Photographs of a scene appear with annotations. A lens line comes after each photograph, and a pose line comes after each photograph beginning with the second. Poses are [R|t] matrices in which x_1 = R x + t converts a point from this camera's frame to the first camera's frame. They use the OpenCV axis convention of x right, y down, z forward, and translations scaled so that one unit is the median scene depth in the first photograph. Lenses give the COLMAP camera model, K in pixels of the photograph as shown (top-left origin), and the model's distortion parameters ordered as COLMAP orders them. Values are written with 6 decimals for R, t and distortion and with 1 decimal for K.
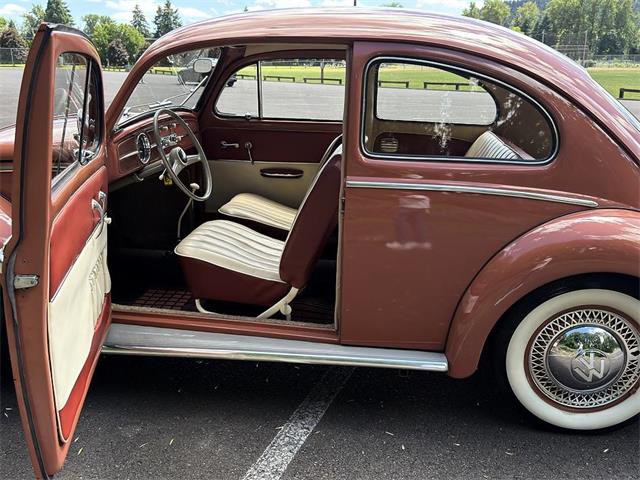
lens RADIAL K [[630.1, 0, 325.7], [0, 630.1, 240.5], [0, 0, 1]] dist [0.076707, 0.000000]
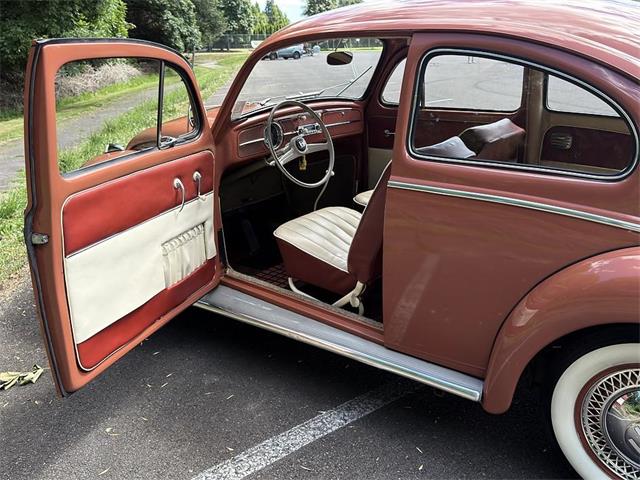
lens RADIAL K [[630.1, 0, 316.2], [0, 630.1, 251.0], [0, 0, 1]] dist [0.076707, 0.000000]
pose [[0.851717, 0.137357, -0.505678, 0.381641], [-0.111827, 0.990447, 0.080683, -0.046620], [0.511930, -0.012171, 0.858941, 0.098673]]
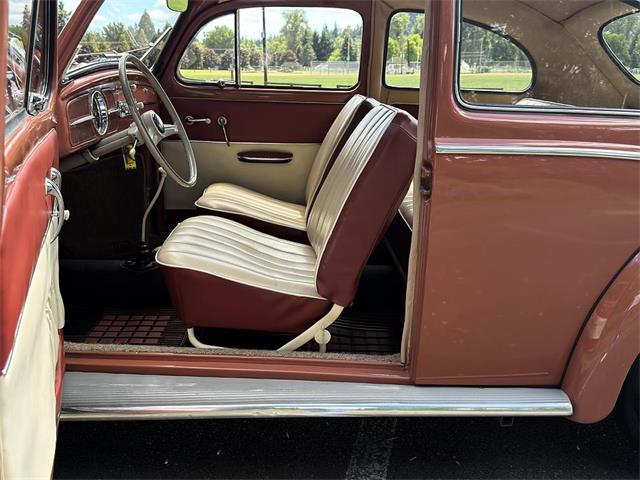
lens RADIAL K [[630.1, 0, 323.0], [0, 630.1, 237.2], [0, 0, 1]] dist [0.076707, 0.000000]
pose [[0.989167, -0.032853, 0.143073, -0.159025], [0.034939, 0.999316, -0.012093, 0.006851], [-0.142578, 0.016961, 0.989638, 0.298477]]
